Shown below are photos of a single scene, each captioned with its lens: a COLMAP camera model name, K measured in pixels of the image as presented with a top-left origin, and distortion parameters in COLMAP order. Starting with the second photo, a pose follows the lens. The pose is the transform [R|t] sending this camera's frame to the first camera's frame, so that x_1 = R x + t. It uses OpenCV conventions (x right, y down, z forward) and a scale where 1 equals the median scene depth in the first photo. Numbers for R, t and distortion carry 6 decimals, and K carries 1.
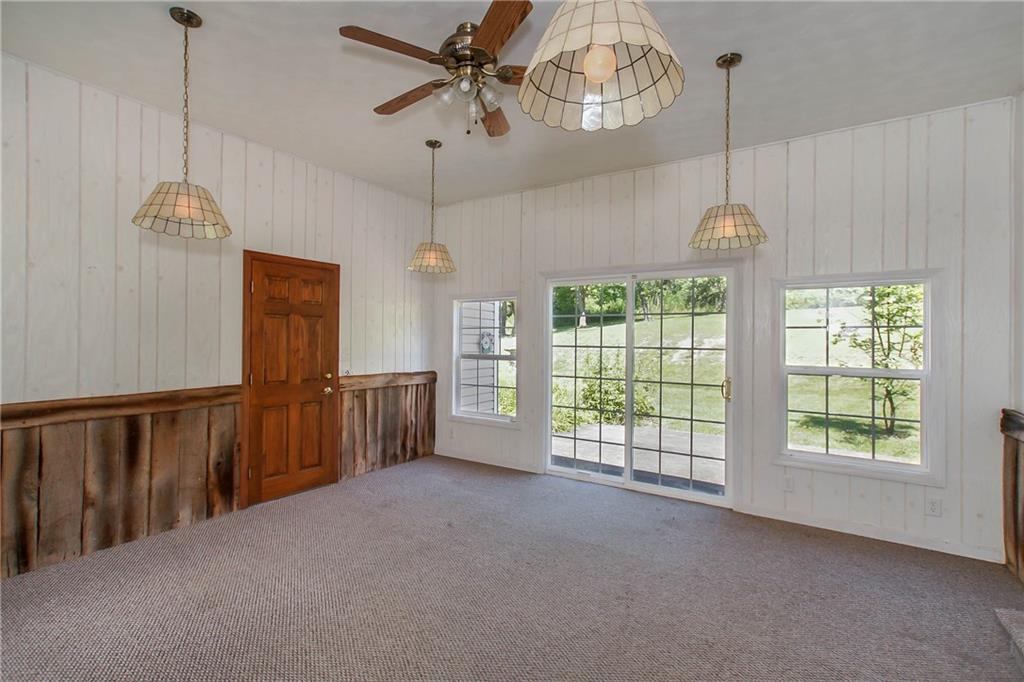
lens RADIAL K [[485.3, 0, 511.3], [0, 485.3, 344.7], [0, 0, 1]] dist [-0.000133, 0.000281]
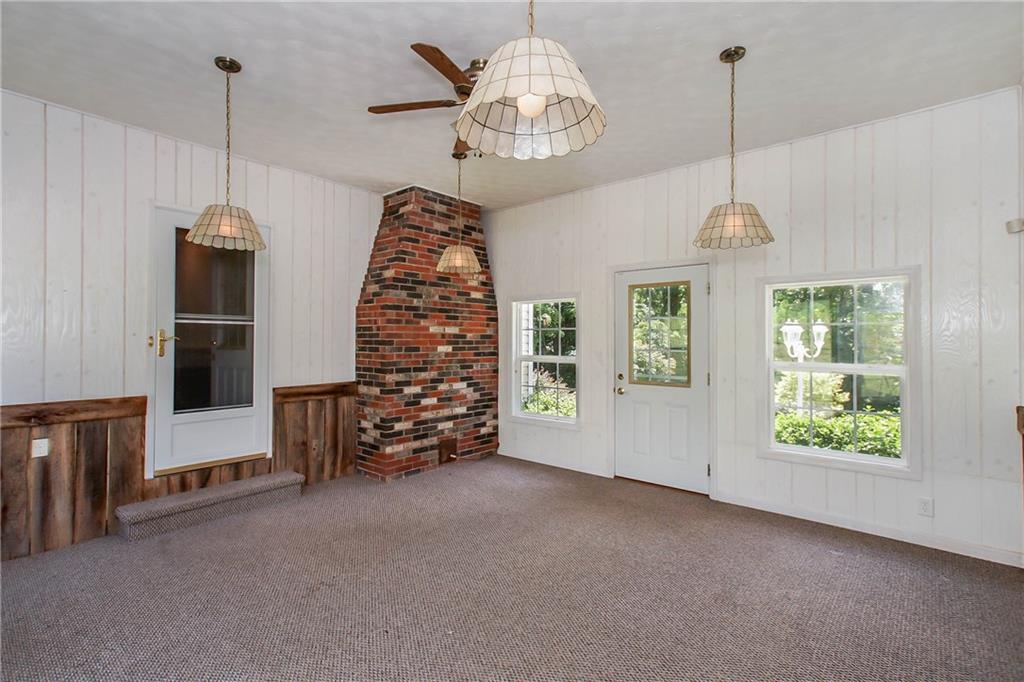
lens RADIAL K [[479.2, 0, 506.3], [0, 479.2, 335.2], [0, 0, 1]] dist [0.004534, 0.001006]
pose [[0.995364, -0.008163, -0.095835, 0.100286], [0.006391, 0.999803, -0.018780, 0.001984], [0.095970, 0.018081, 0.995220, -0.074155]]
